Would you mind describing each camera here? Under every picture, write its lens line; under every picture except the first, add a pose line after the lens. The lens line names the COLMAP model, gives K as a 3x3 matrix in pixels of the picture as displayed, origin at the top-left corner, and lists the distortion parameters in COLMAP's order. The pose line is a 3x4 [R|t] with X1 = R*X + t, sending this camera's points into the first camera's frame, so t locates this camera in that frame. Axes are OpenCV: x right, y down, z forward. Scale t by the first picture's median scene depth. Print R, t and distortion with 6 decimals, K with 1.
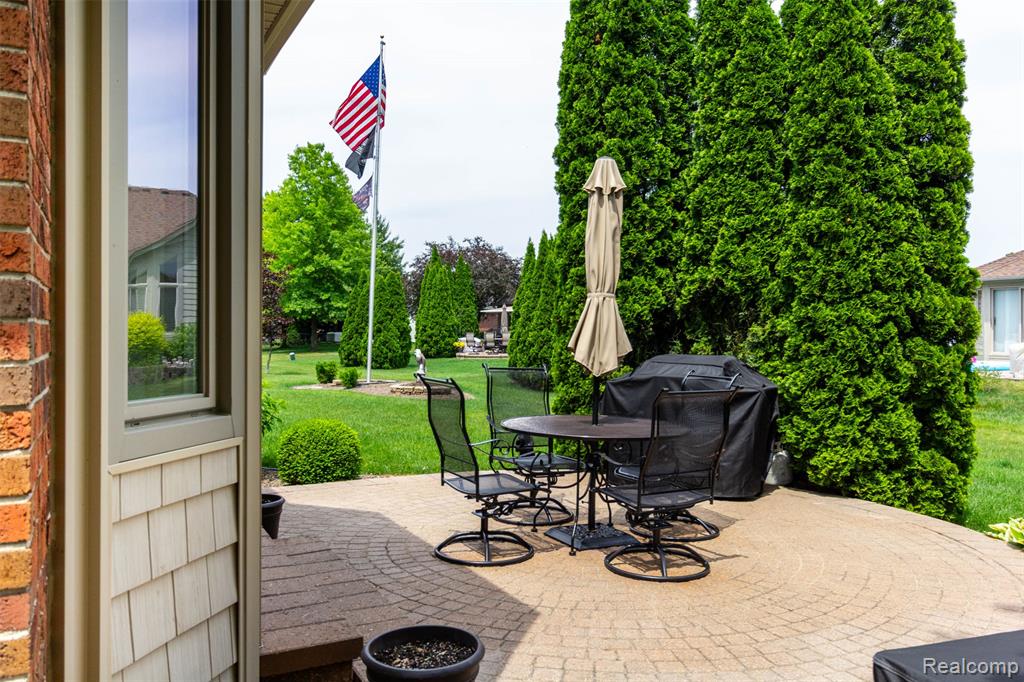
lens RADIAL K [[856.3, 0, 512.7], [0, 856.3, 340.5], [0, 0, 1]] dist [-0.046224, 0.002003]
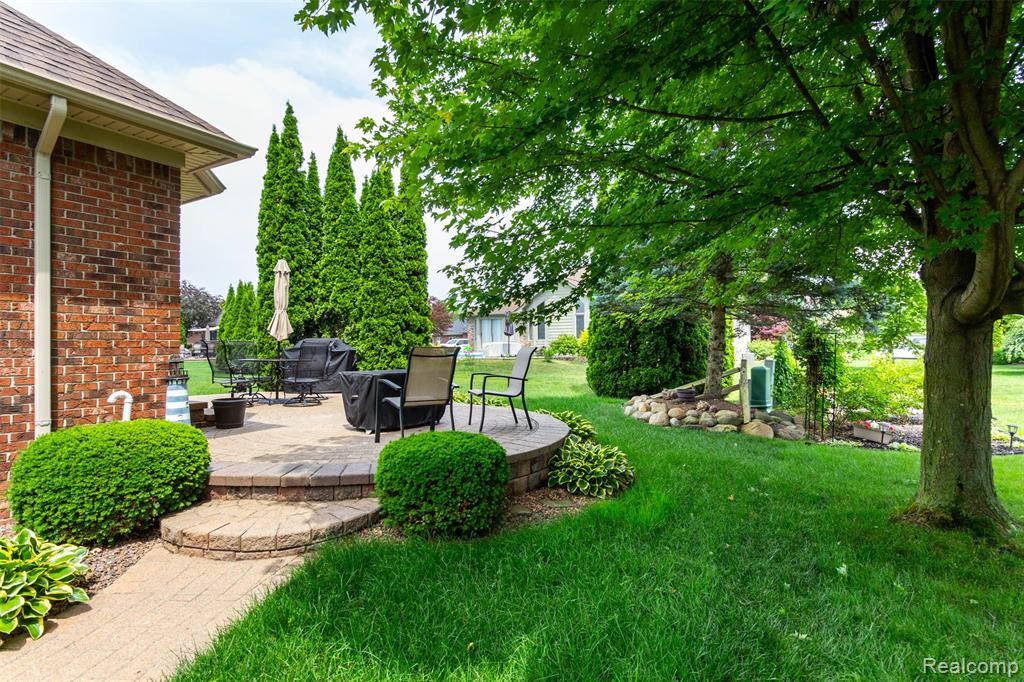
lens RADIAL K [[534.0, 0, 521.0], [0, 534.0, 343.1], [0, 0, 1]] dist [0.022150, -0.000119]
pose [[0.863163, -0.001808, 0.504922, -0.070256], [0.011499, 0.999805, -0.016078, 0.062304], [-0.504794, 0.019685, 0.863015, -0.610162]]
